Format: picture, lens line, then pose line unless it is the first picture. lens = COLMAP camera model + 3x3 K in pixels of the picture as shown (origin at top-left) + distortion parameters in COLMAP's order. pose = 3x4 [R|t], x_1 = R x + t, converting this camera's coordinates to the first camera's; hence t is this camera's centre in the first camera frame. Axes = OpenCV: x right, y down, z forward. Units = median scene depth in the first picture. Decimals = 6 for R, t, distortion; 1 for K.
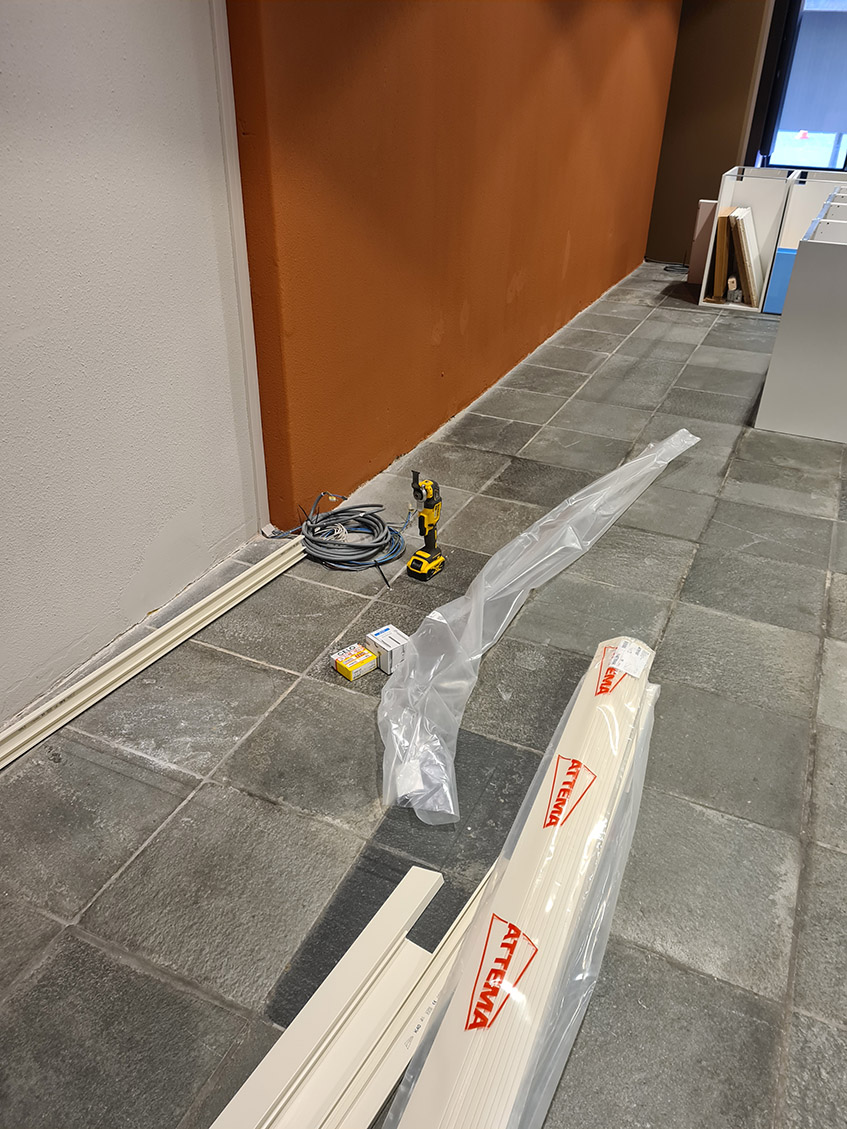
lens RADIAL K [[857.2, 0, 422.1], [0, 857.2, 565.4], [0, 0, 1]] dist [0.010156, -0.020144]
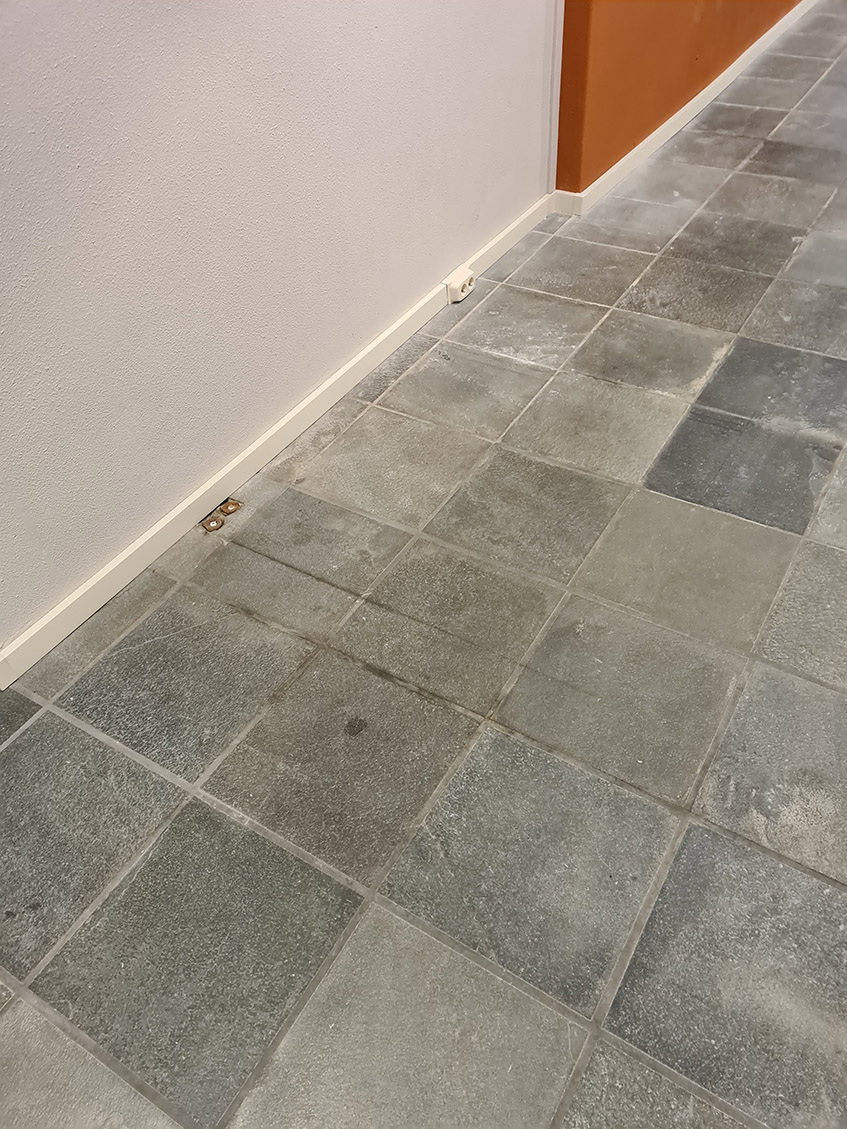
lens RADIAL K [[857.2, 0, 425.4], [0, 857.2, 566.6], [0, 0, 1]] dist [0.010156, -0.020144]
pose [[0.984723, 0.021014, -0.172853, -0.204124], [0.024163, 0.966596, 0.255164, 0.185041], [0.172441, -0.255442, 0.951322, -0.357587]]
